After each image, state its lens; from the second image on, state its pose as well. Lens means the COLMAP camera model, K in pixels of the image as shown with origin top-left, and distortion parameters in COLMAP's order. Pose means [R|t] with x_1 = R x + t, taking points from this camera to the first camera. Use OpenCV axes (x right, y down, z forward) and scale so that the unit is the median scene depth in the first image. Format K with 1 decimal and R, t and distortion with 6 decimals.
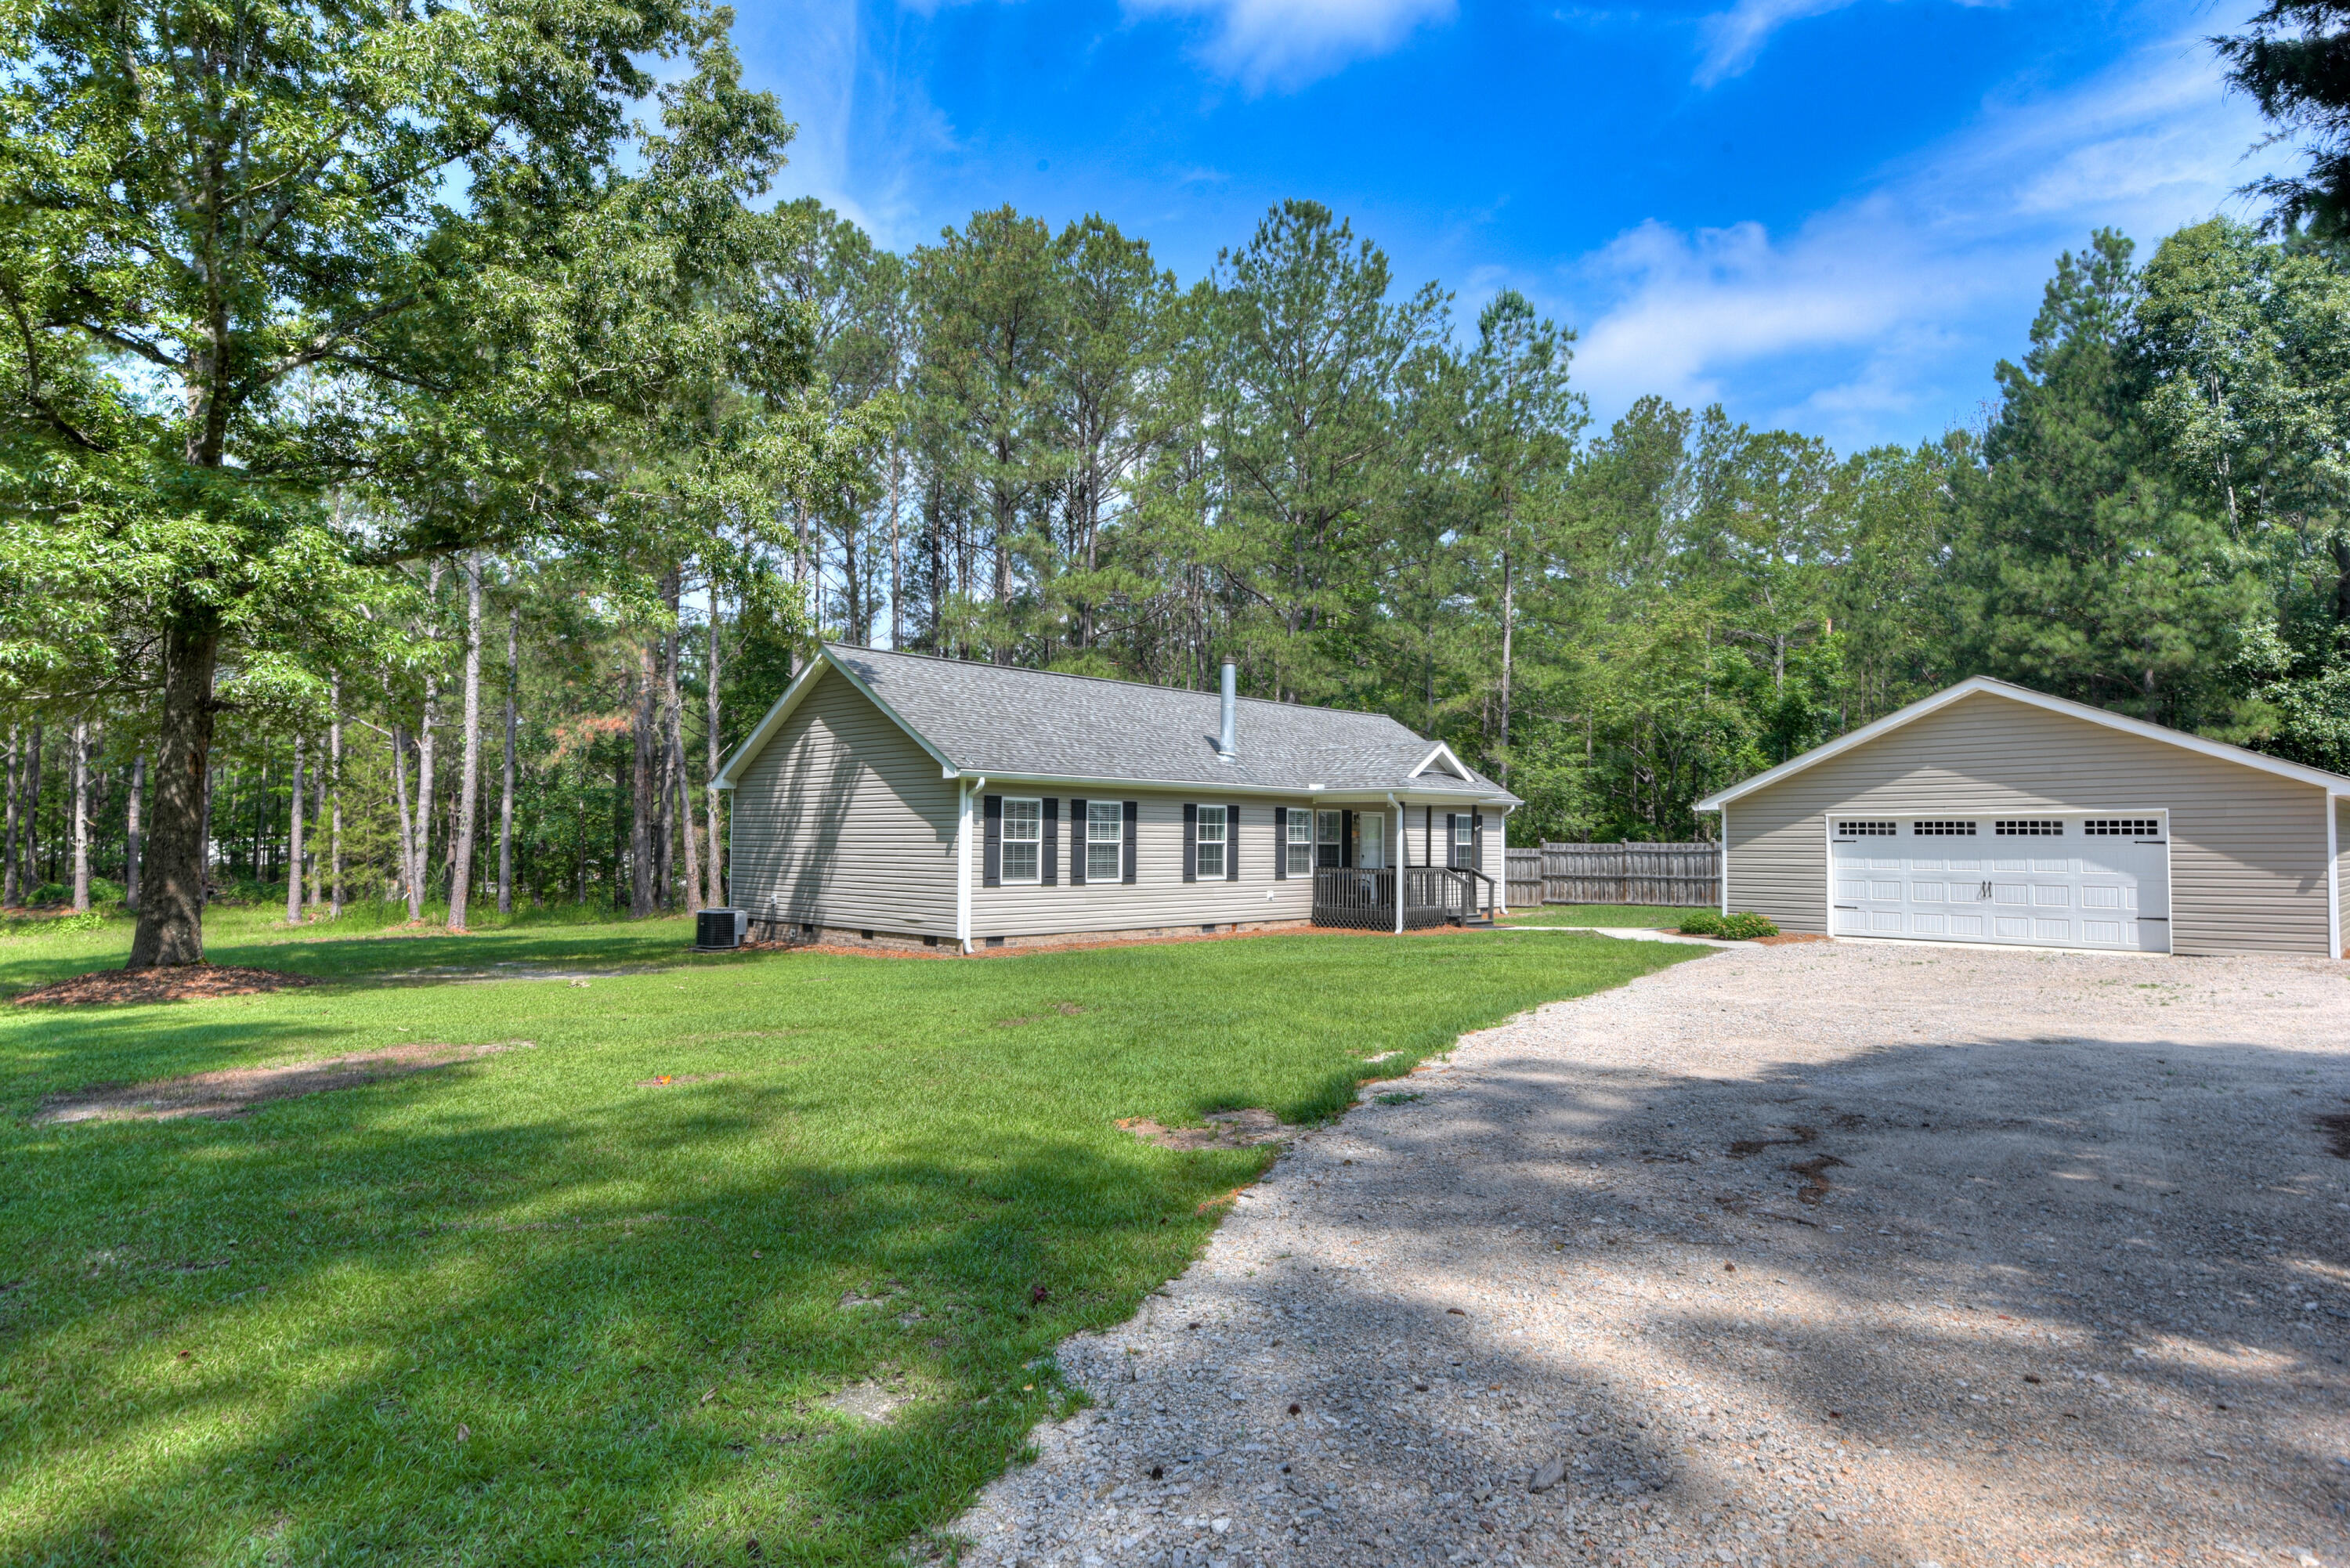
lens RADIAL K [[1289.0, 0, 1187.1], [0, 1289.0, 790.7], [0, 0, 1]] dist [0.008189, -0.000860]
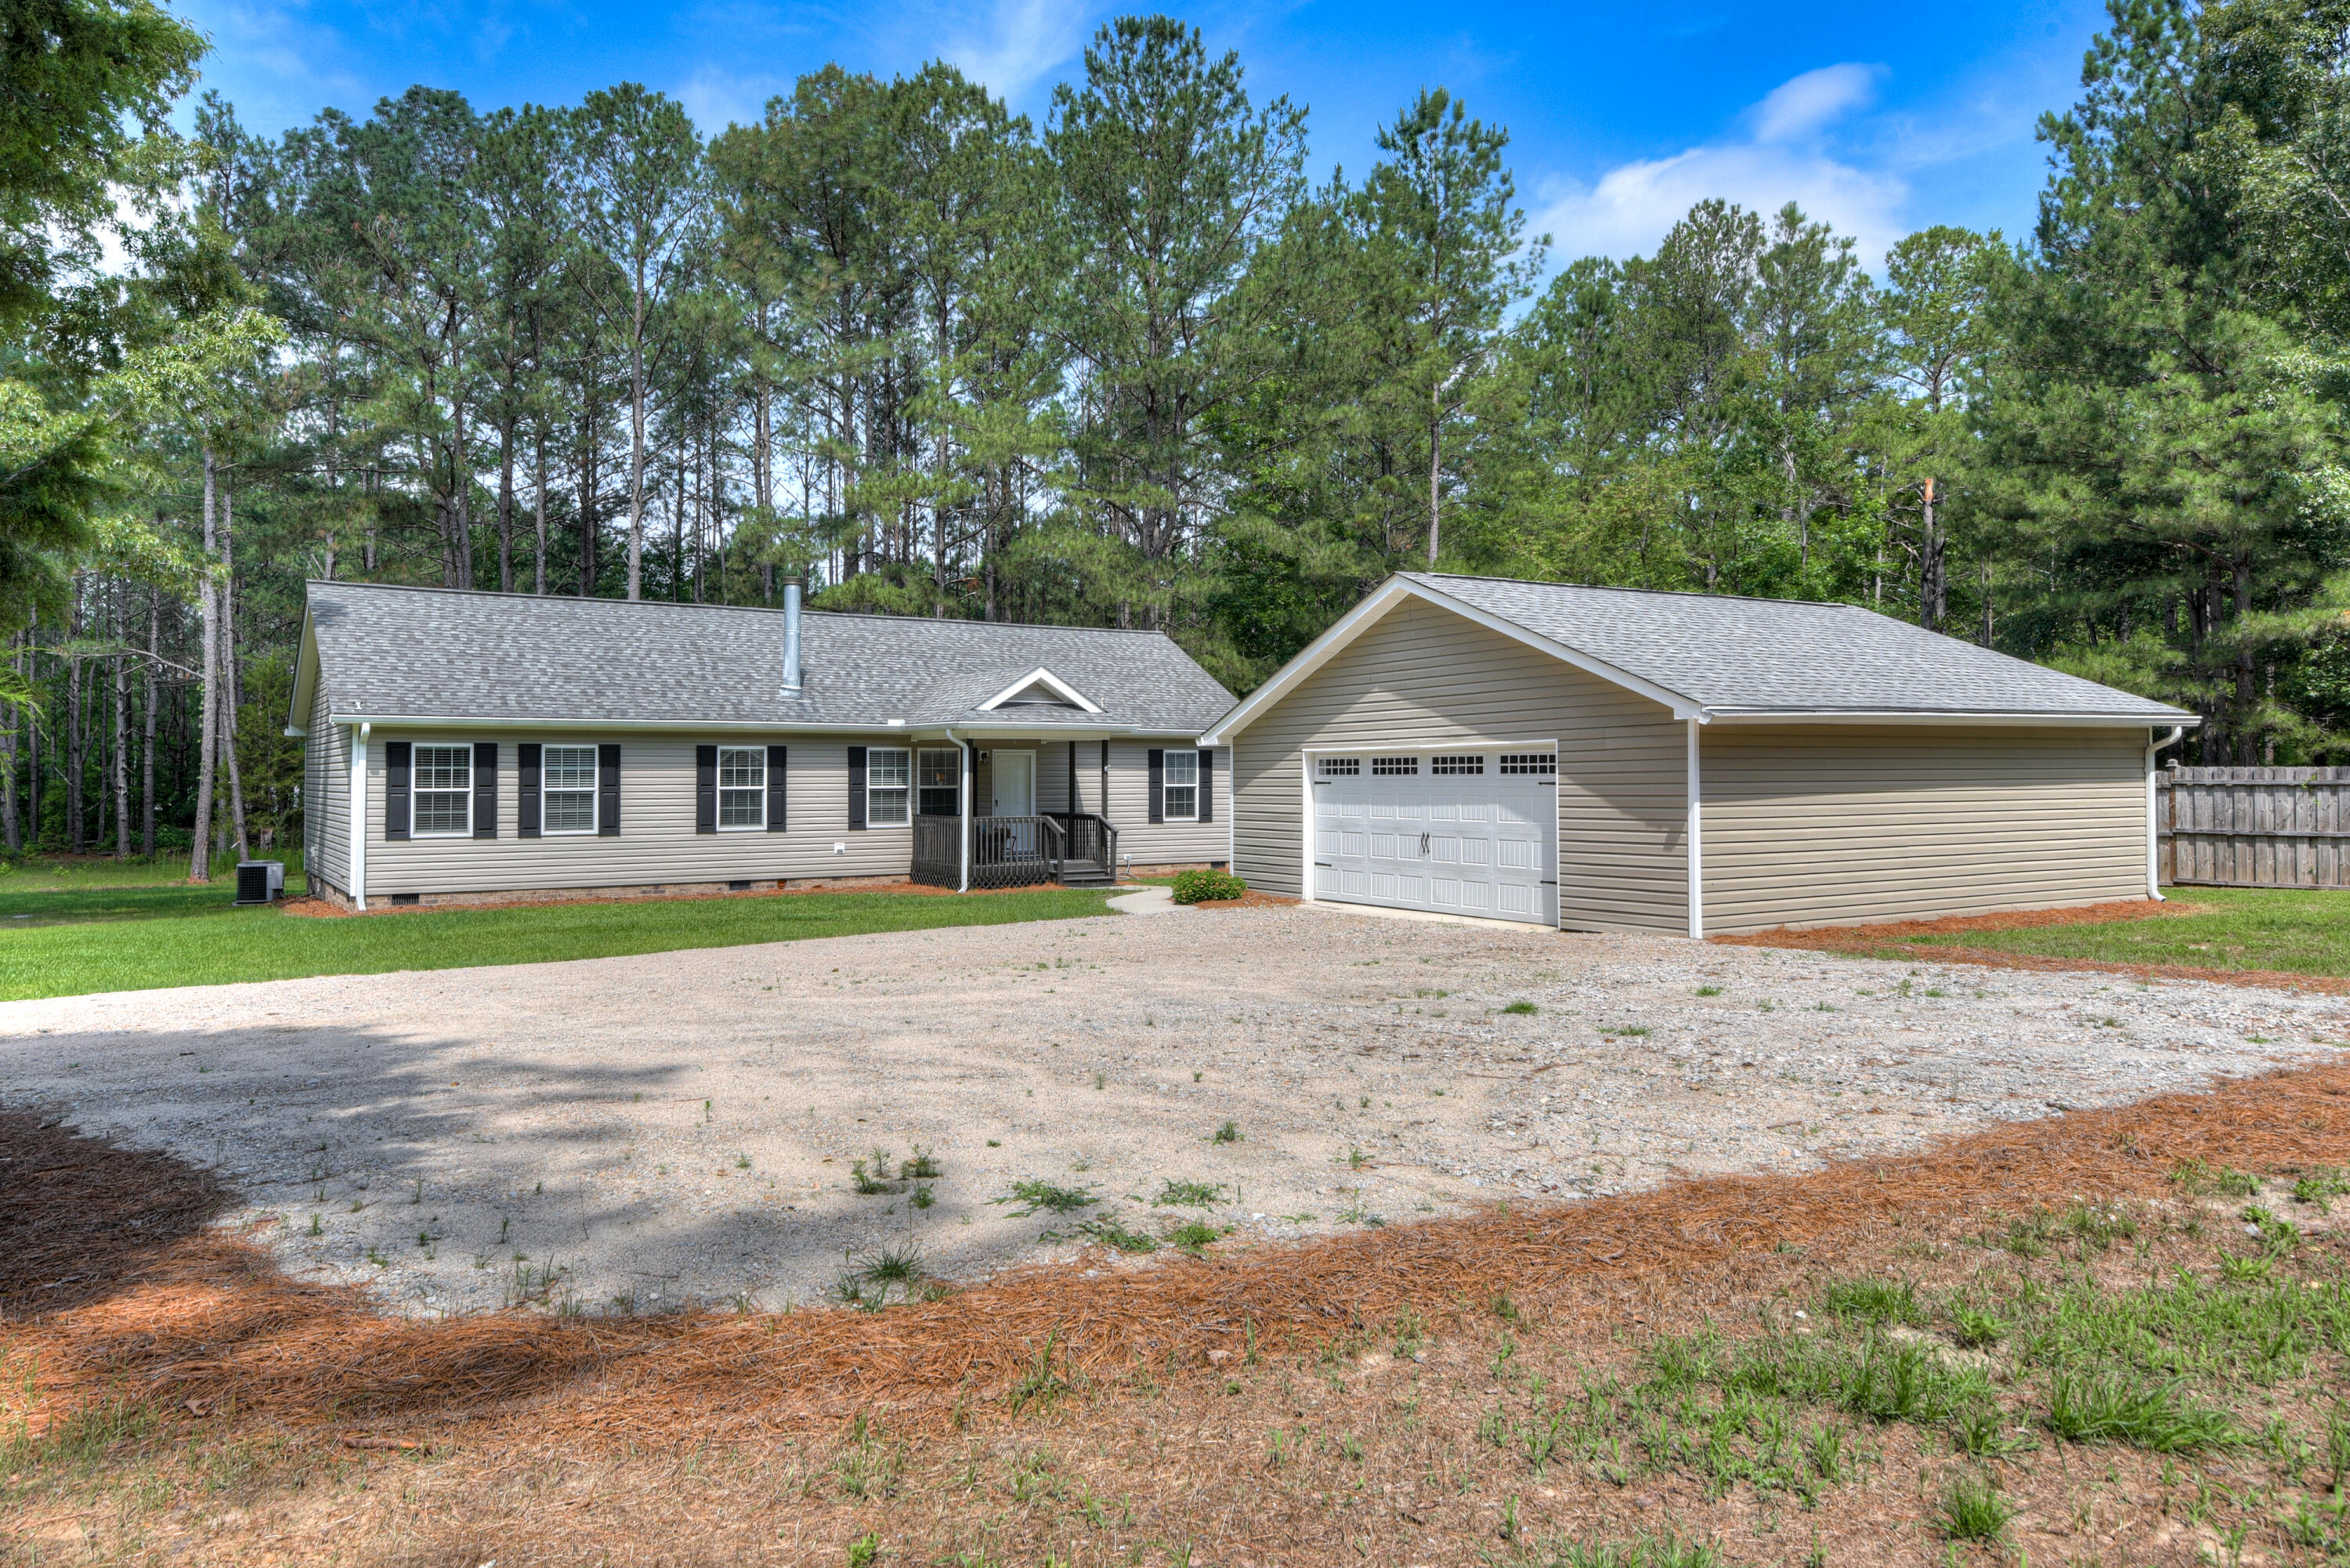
lens RADIAL K [[1519.7, 0, 1102.0], [0, 1519.7, 736.9], [0, 0, 1]] dist [0.022150, -0.006883]
pose [[0.970843, -0.016085, -0.239176, 0.531040], [0.019058, 0.999767, 0.010119, -0.001293], [0.238958, -0.014382, 0.970923, 0.045796]]
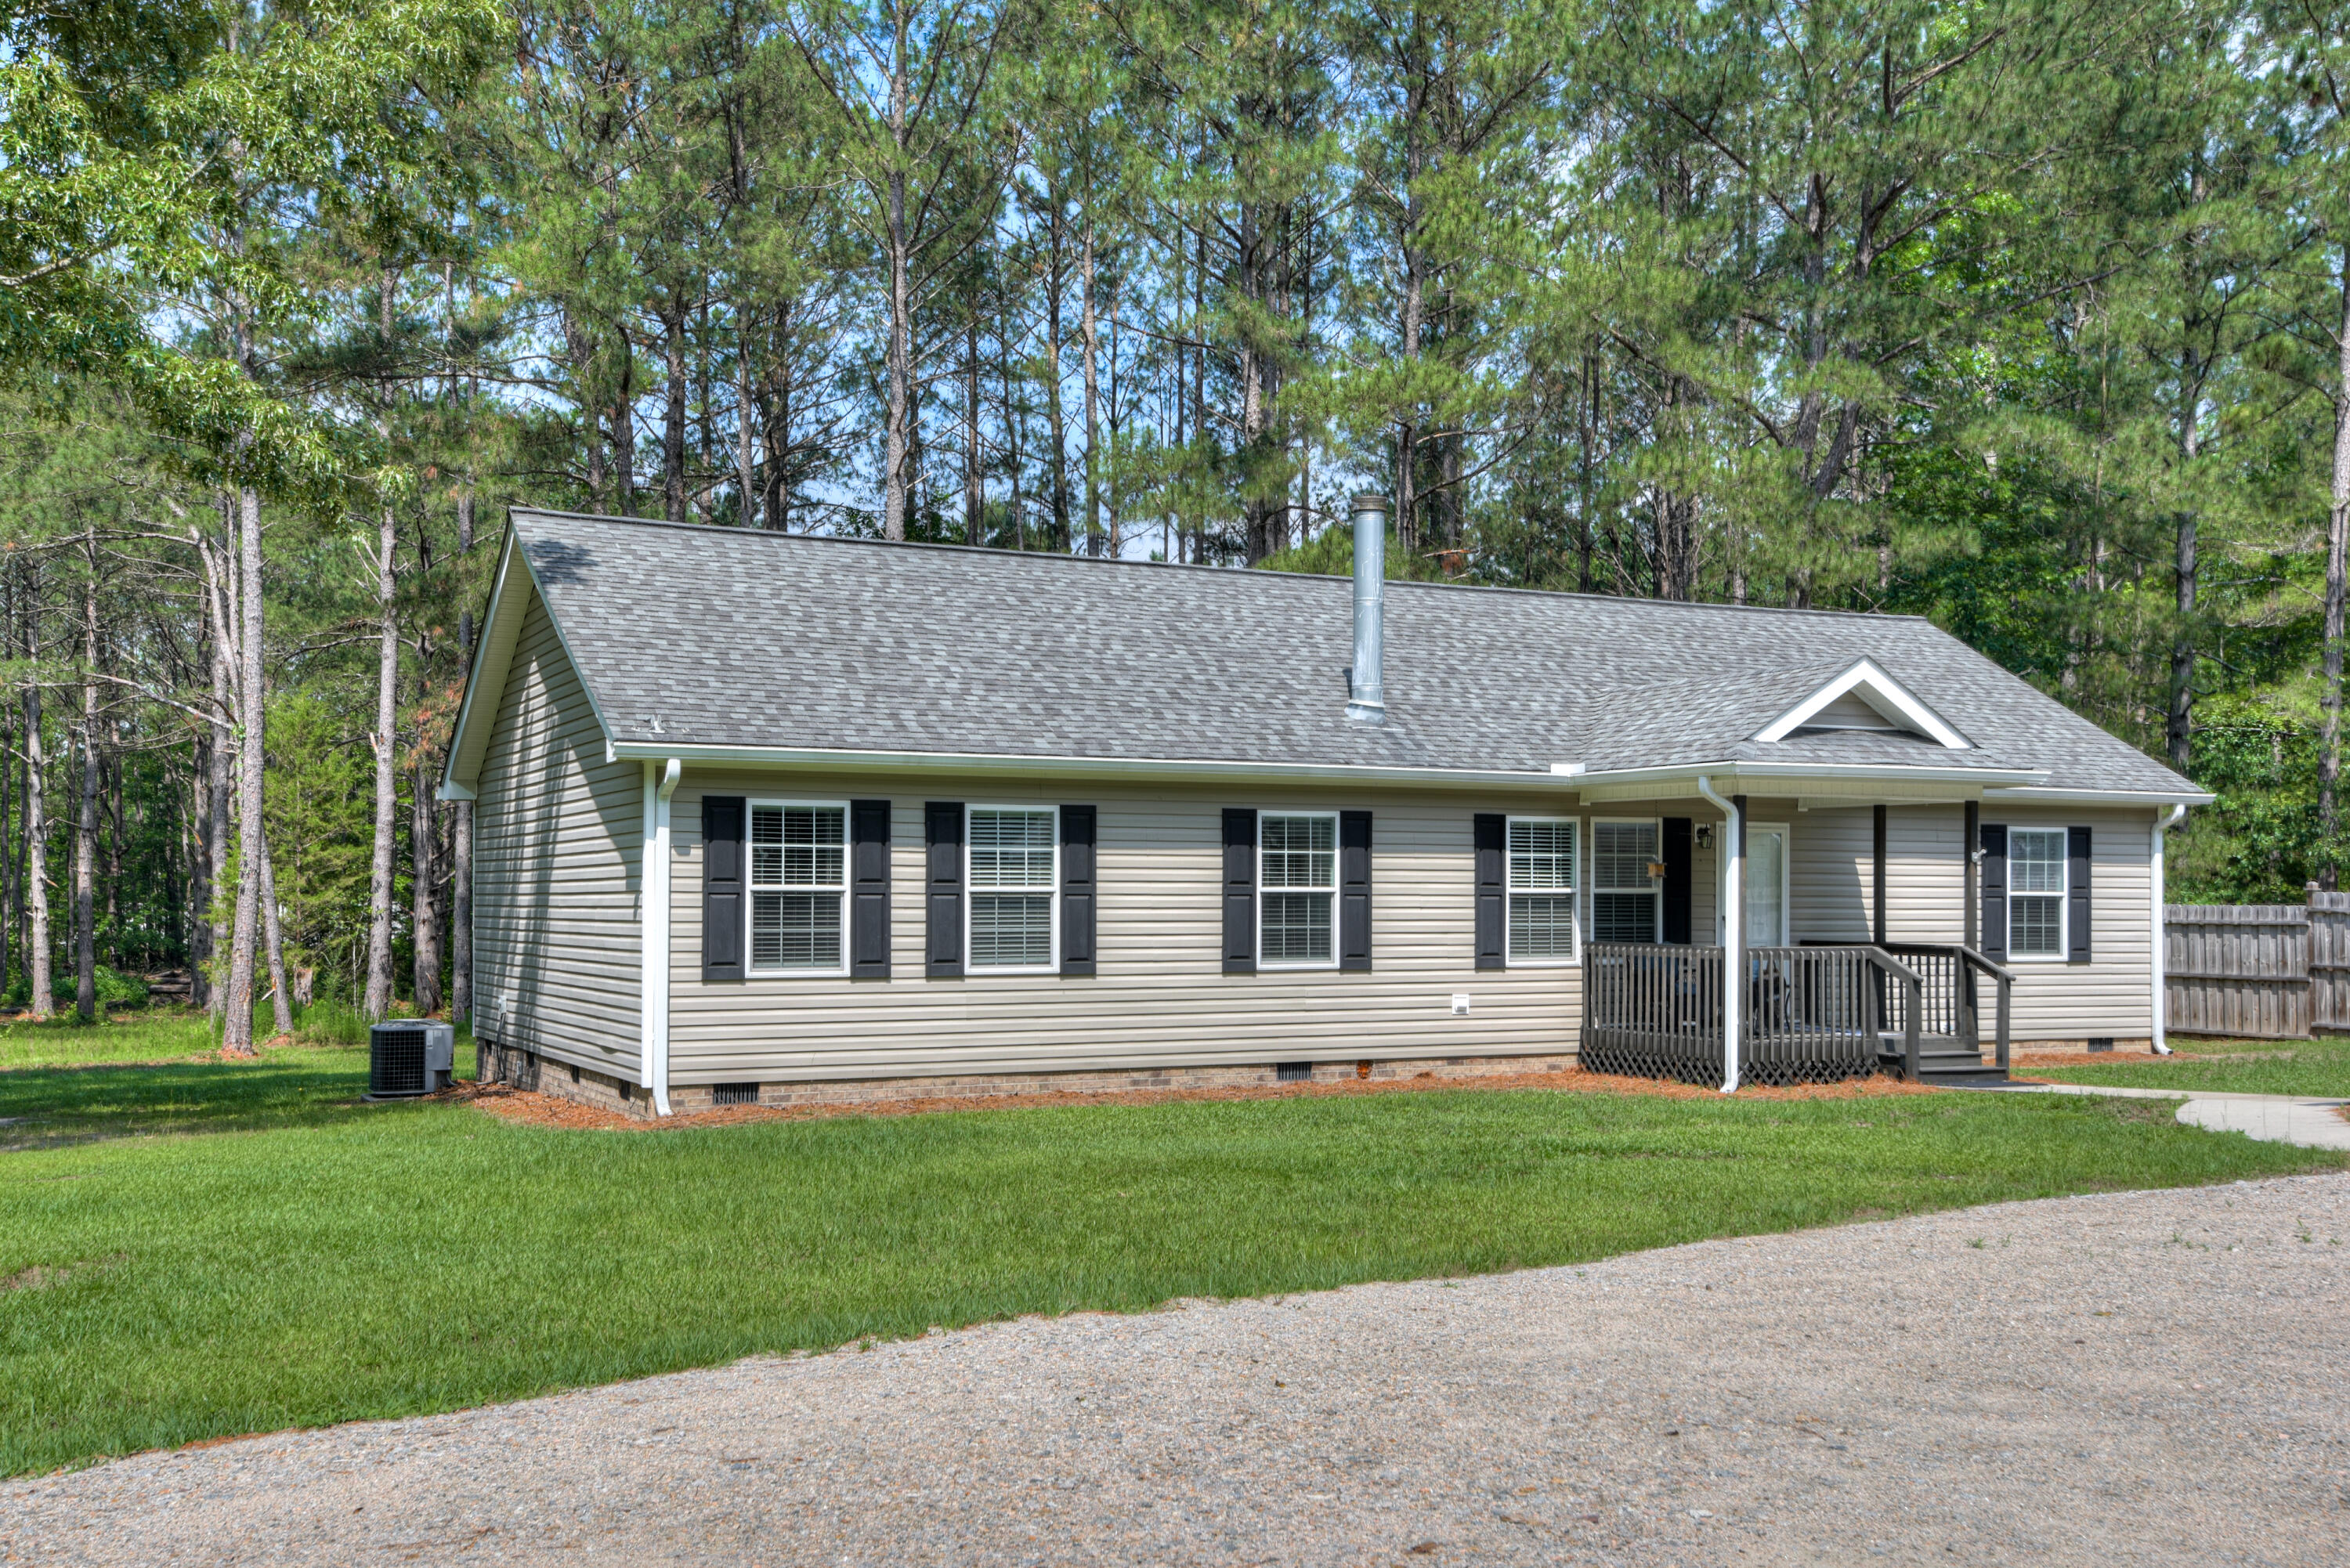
lens RADIAL K [[2246.1, 0, 1166.5], [0, 2246.1, 827.1], [0, 0, 1]] dist [0.137584, 0.000000]
pose [[0.942444, -0.017779, -0.333890, 0.260029], [0.019568, 0.999807, 0.001993, 0.015047], [0.333790, -0.008411, 0.942610, 0.213313]]
